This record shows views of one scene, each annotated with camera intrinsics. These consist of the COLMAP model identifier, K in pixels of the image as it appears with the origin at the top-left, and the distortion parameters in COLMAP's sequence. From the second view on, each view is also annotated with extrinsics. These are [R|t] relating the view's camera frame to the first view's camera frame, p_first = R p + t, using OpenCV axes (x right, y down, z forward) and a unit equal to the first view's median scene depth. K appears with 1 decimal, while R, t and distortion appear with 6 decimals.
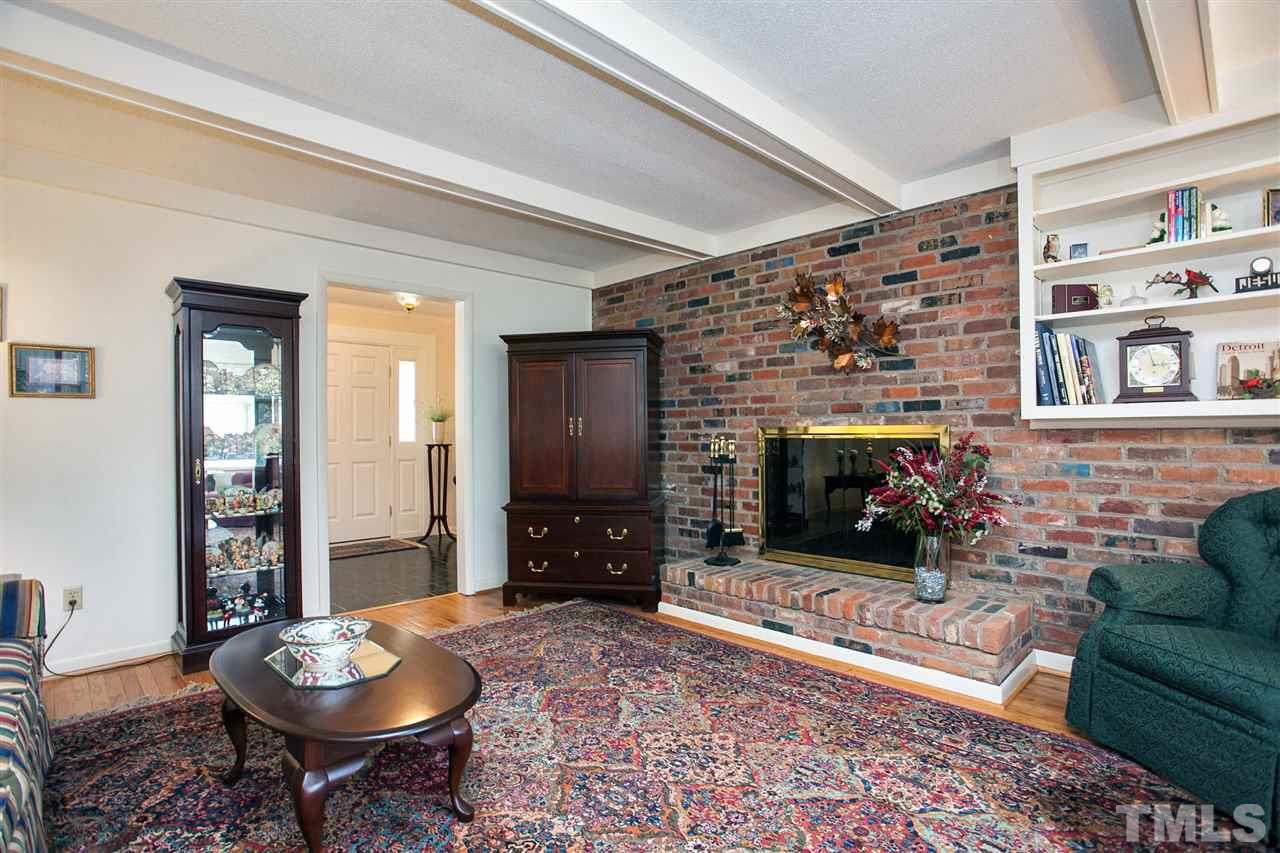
lens RADIAL K [[673.6, 0, 640.0], [0, 673.6, 426.5], [0, 0, 1]] dist [-0.116794, 0.080922]
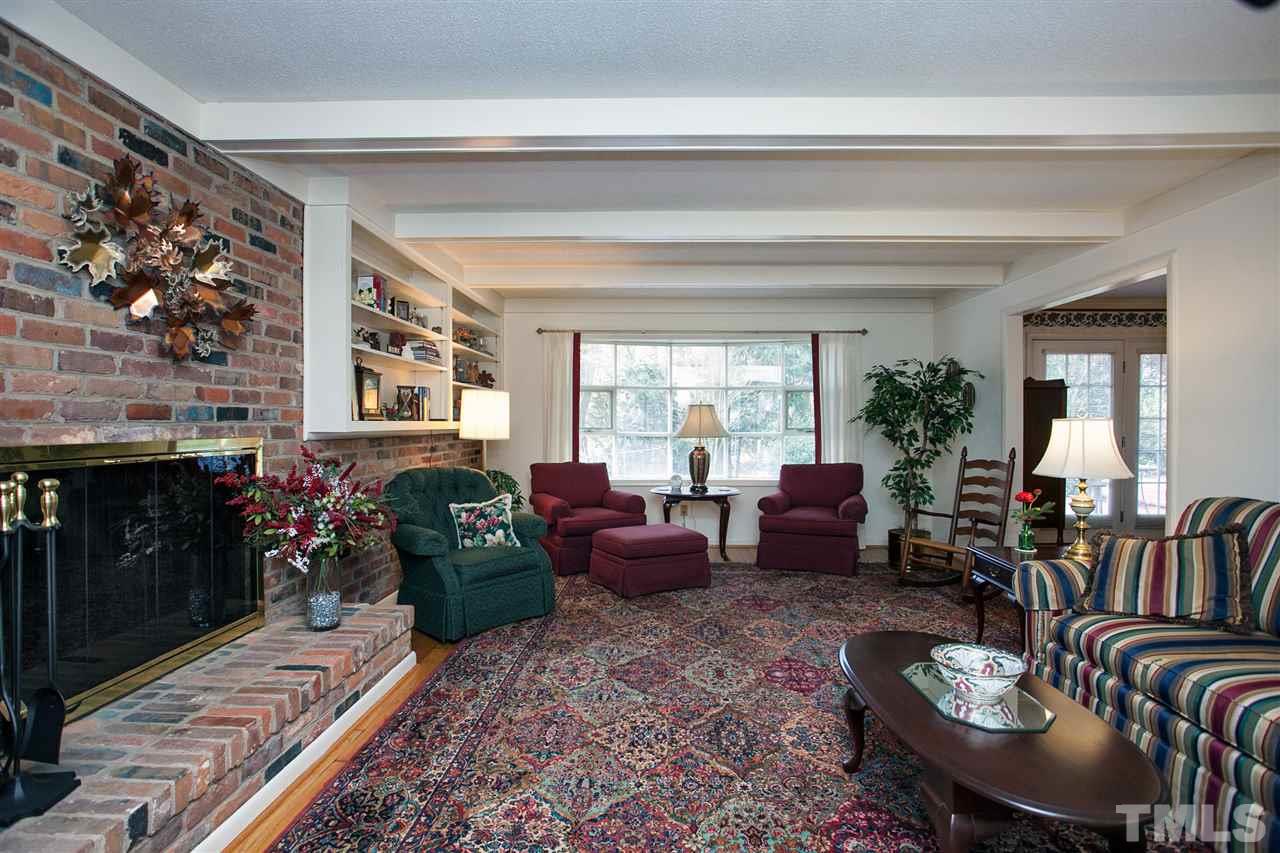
lens RADIAL K [[673.6, 0, 640.0], [0, 673.6, 426.5], [0, 0, 1]] dist [-0.116794, 0.080922]
pose [[-0.723329, -0.002142, 0.690501, -0.510312], [-0.006447, 0.999973, -0.003652, -0.017985], [-0.690474, -0.007093, -0.723323, 1.336453]]
